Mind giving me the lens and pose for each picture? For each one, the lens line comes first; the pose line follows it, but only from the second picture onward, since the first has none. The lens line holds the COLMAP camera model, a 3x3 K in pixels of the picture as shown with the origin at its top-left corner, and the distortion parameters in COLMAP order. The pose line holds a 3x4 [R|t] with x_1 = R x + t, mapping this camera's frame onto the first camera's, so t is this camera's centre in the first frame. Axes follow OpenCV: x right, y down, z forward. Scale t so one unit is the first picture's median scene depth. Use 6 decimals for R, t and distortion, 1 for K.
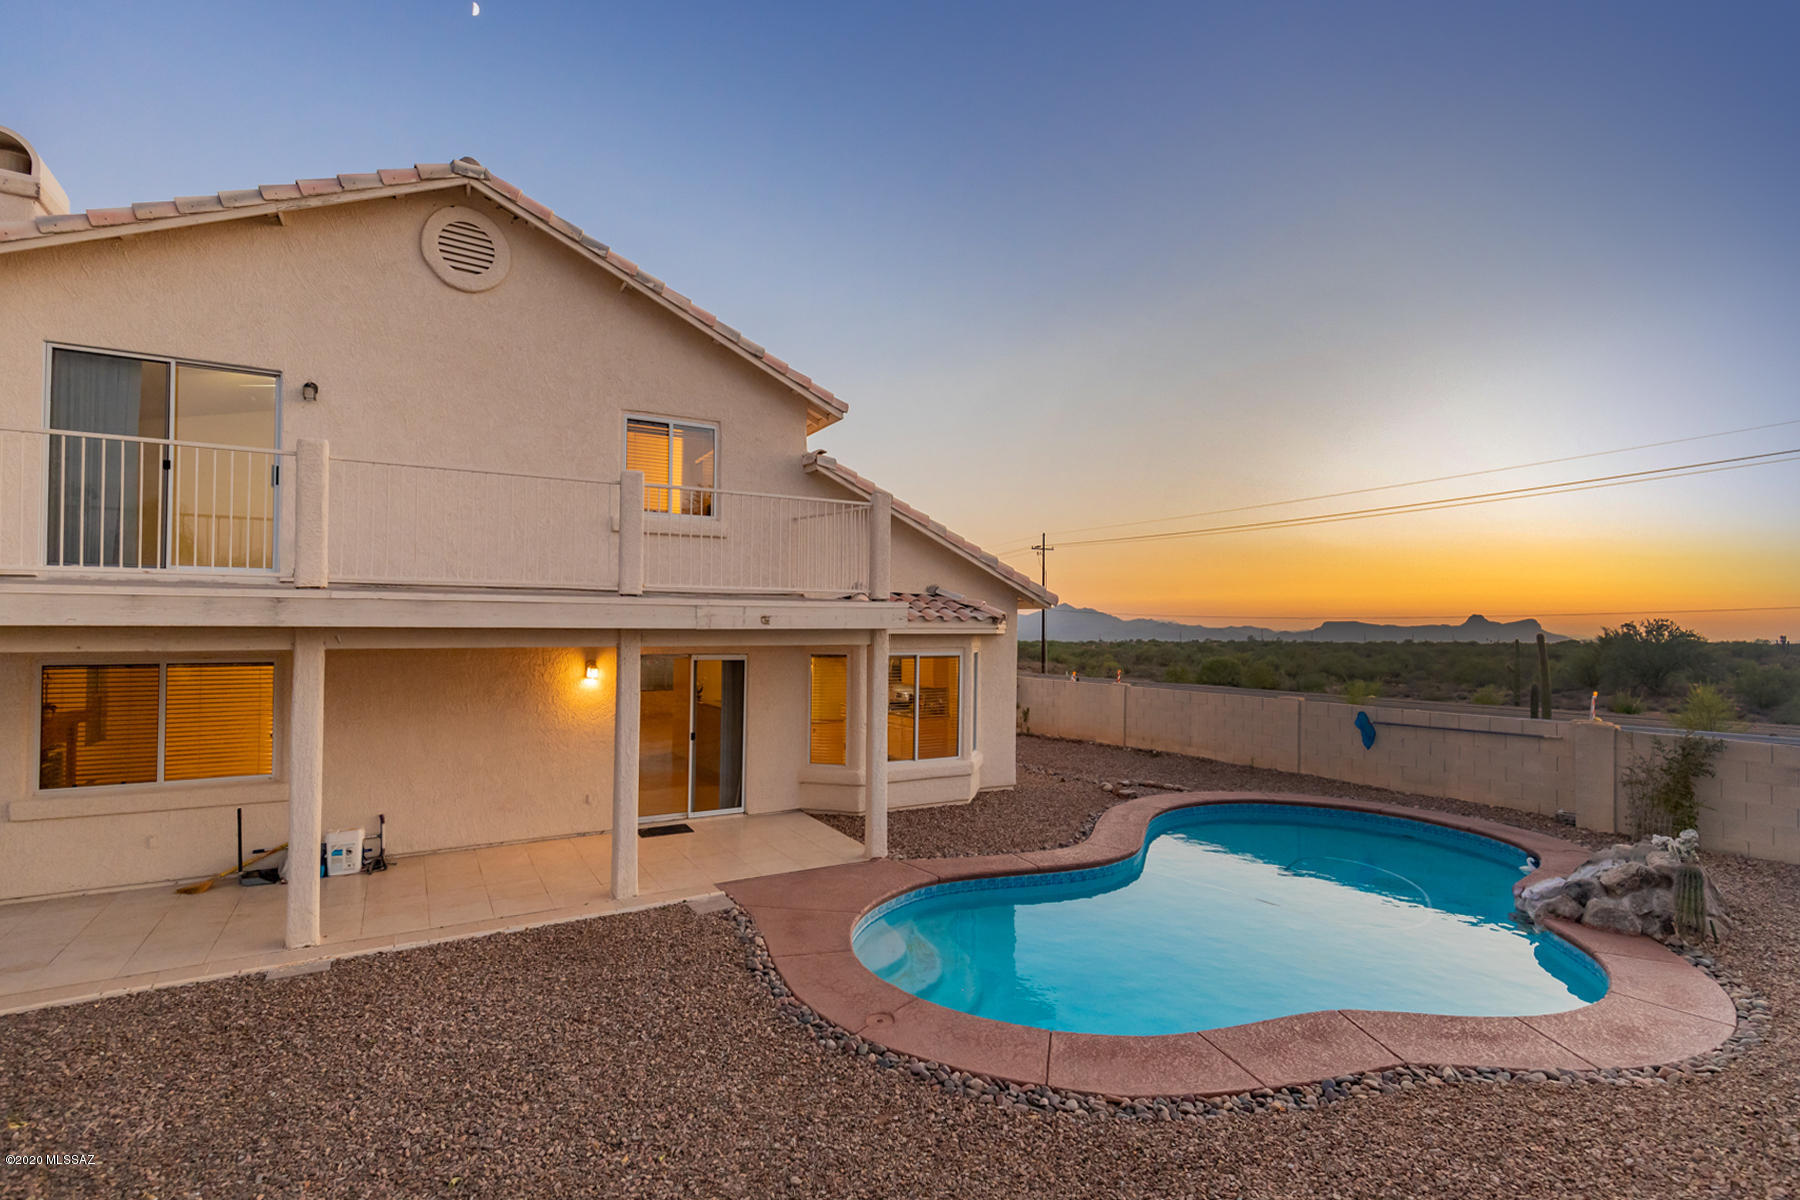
lens RADIAL K [[861.2, 0, 900.0], [0, 861.2, 600.0], [0, 0, 1]] dist [0.011426, -0.003472]
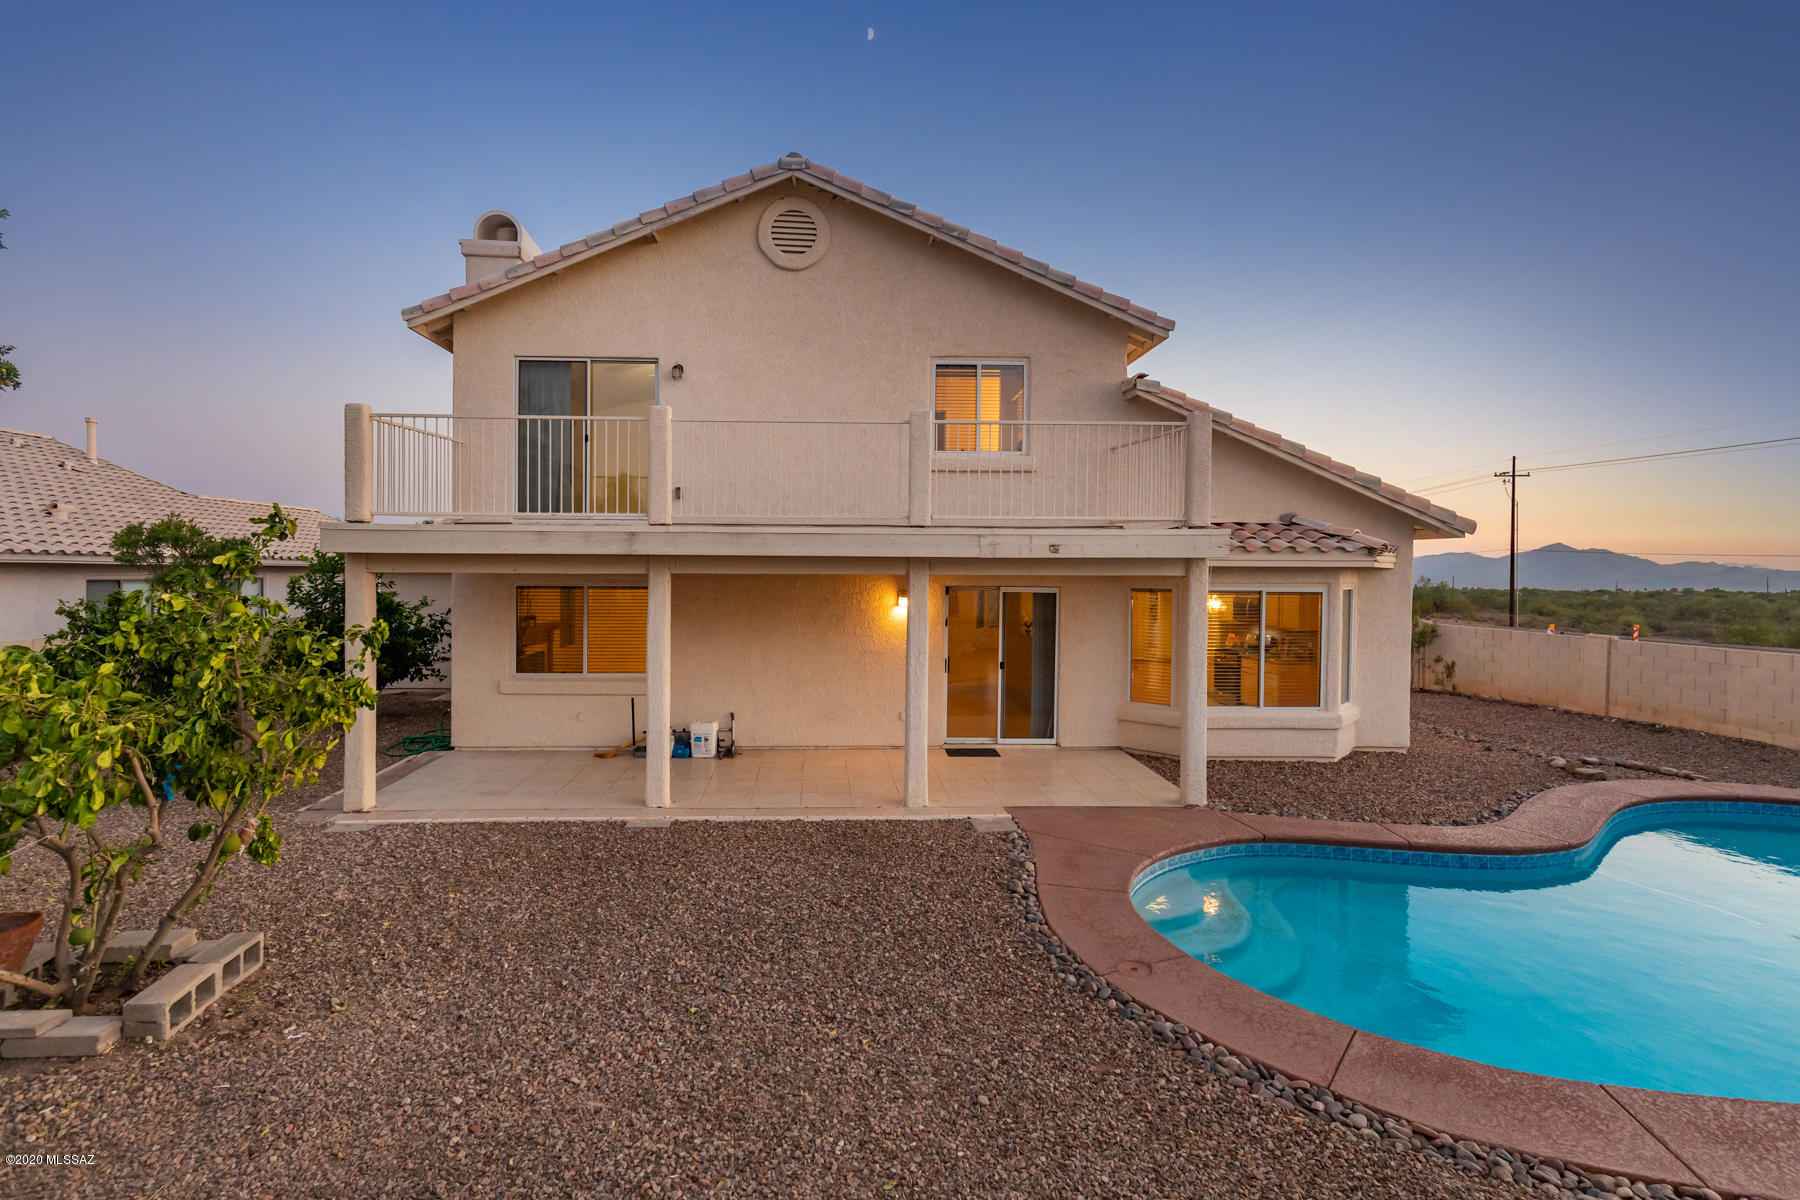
lens RADIAL K [[825.1, 0, 939.5], [0, 825.1, 584.5], [0, 0, 1]] dist [0.007322, -0.001321]
pose [[0.873303, -0.009961, -0.487076, 0.213483], [0.022524, 0.999547, 0.019942, 0.048203], [0.486657, -0.028386, 0.873132, 0.124403]]
